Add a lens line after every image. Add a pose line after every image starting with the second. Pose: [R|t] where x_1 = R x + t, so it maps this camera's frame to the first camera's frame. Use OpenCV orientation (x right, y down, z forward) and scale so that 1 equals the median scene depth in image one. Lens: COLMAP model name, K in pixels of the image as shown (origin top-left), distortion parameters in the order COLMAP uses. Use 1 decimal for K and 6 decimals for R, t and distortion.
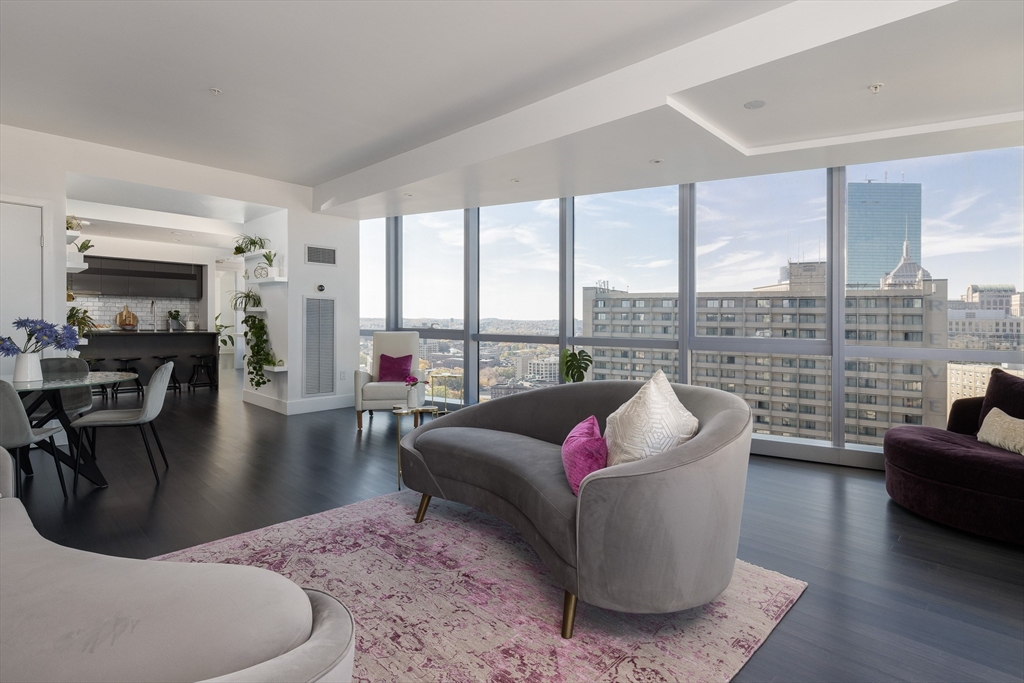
lens RADIAL K [[485.3, 0, 497.1], [0, 485.3, 326.3], [0, 0, 1]] dist [0.025810, 0.000380]
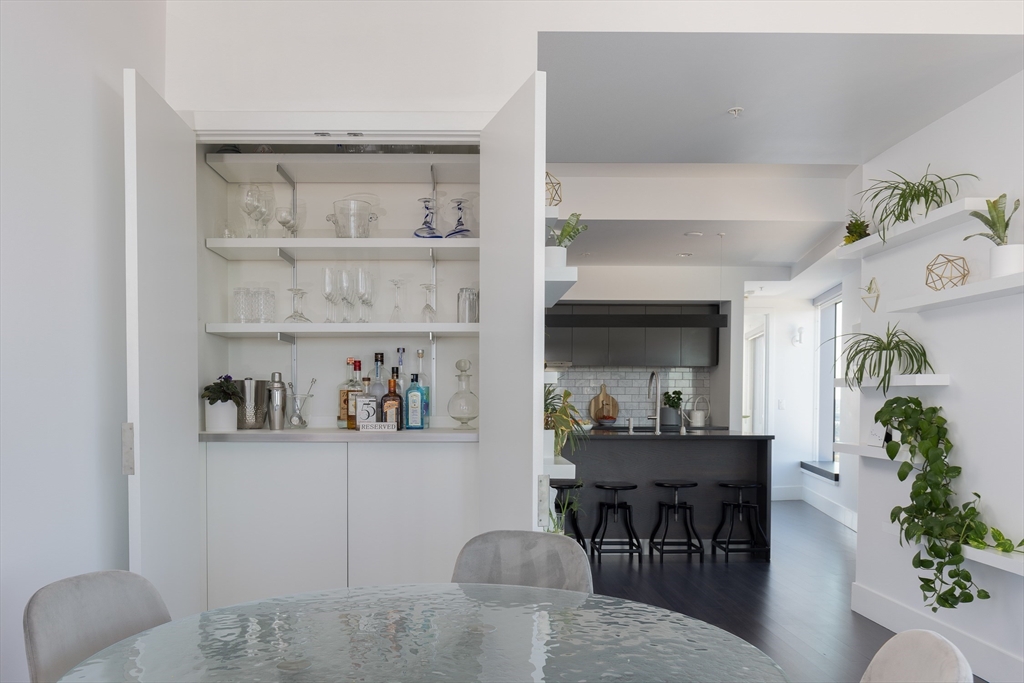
lens RADIAL K [[756.9, 0, 468.4], [0, 756.9, 424.5], [0, 0, 1]] dist [-0.001453, 0.000568]
pose [[0.703171, 0.009339, -0.710959, -0.330734], [0.000406, 0.999908, 0.013536, -0.009971], [0.711021, -0.009807, 0.703103, 0.373207]]
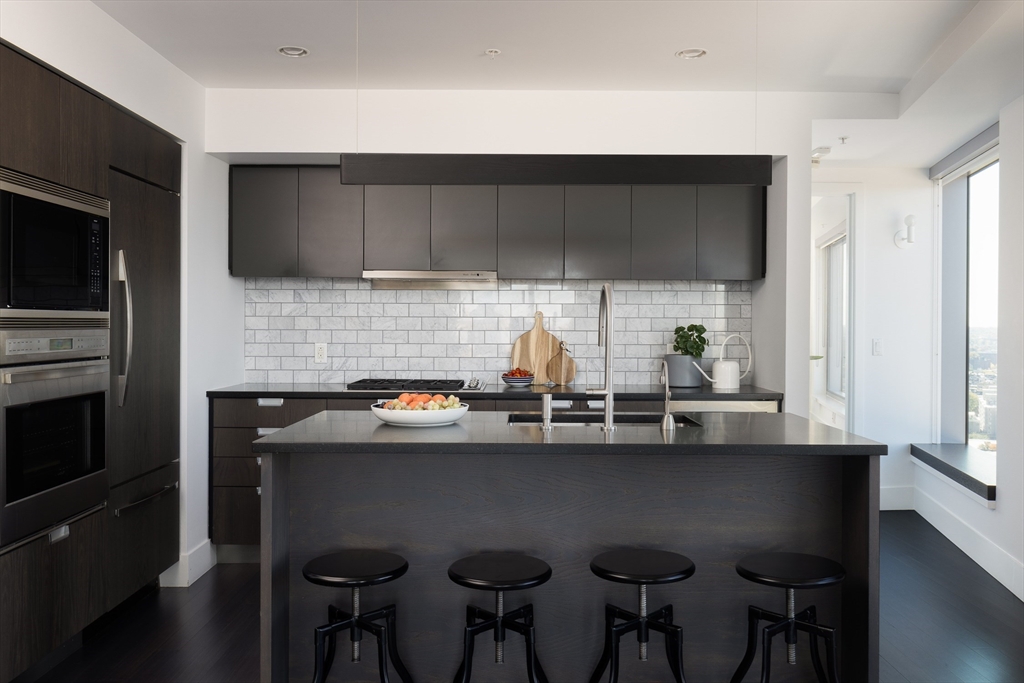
lens RADIAL K [[843.4, 0, 516.0], [0, 843.4, 341.1], [0, 0, 1]] dist [0.000364, 0.006948]
pose [[0.708848, -0.001390, -0.705360, -0.551807], [-0.000107, 0.999998, -0.002079, -0.032088], [0.705362, 0.001549, 0.708846, 0.846369]]
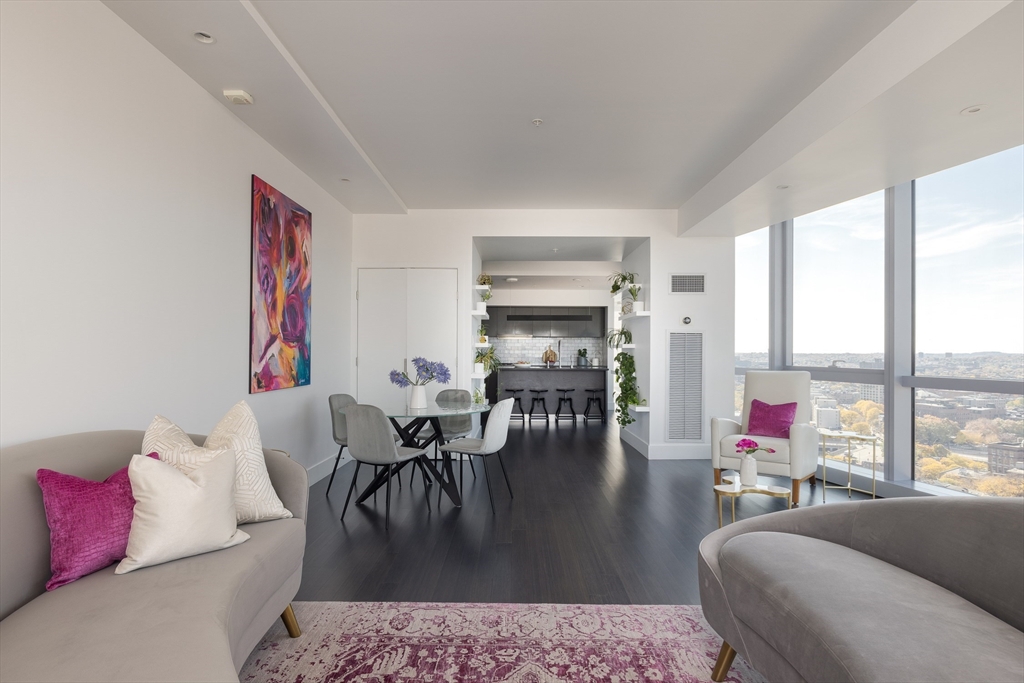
lens RADIAL K [[483.8, 0, 524.7], [0, 483.8, 363.6], [0, 0, 1]] dist [0.000818, -0.000926]
pose [[0.713872, 0.003327, -0.700268, 0.040950], [-0.001521, 0.999994, 0.003201, -0.002213], [0.700274, -0.001220, 0.713873, 0.165091]]
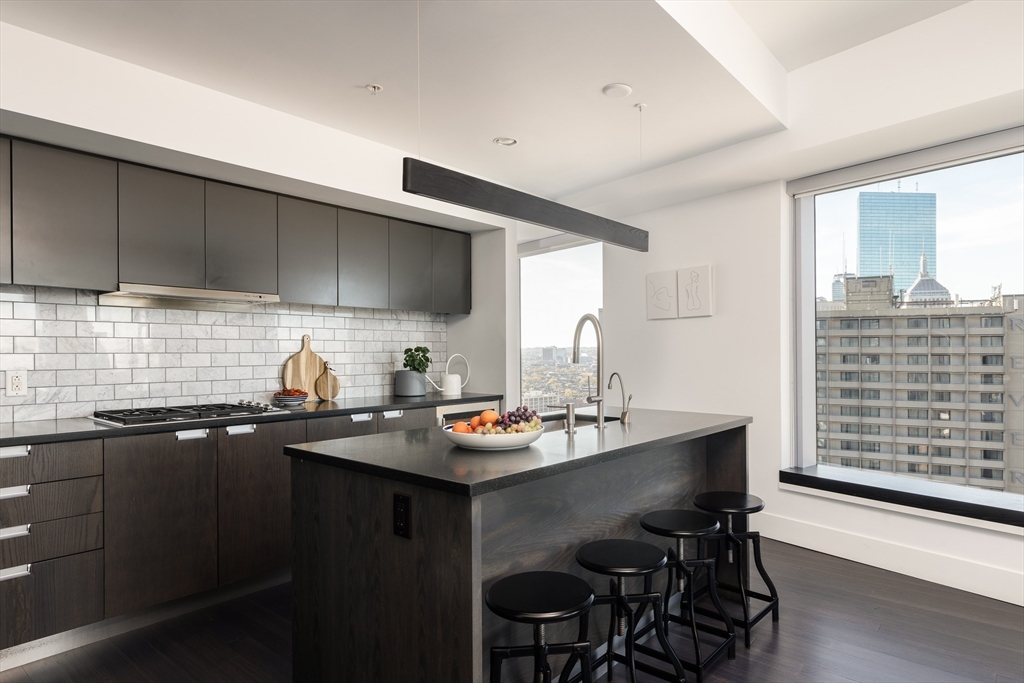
lens RADIAL K [[584.8, 0, 547.7], [0, 584.8, 351.3], [0, 0, 1]] dist [0.006639, 0.002193]
pose [[0.994005, -0.017539, 0.107921, -0.909989], [0.018436, 0.999803, -0.007319, -0.035689], [-0.107771, 0.009265, 0.994133, 0.806990]]
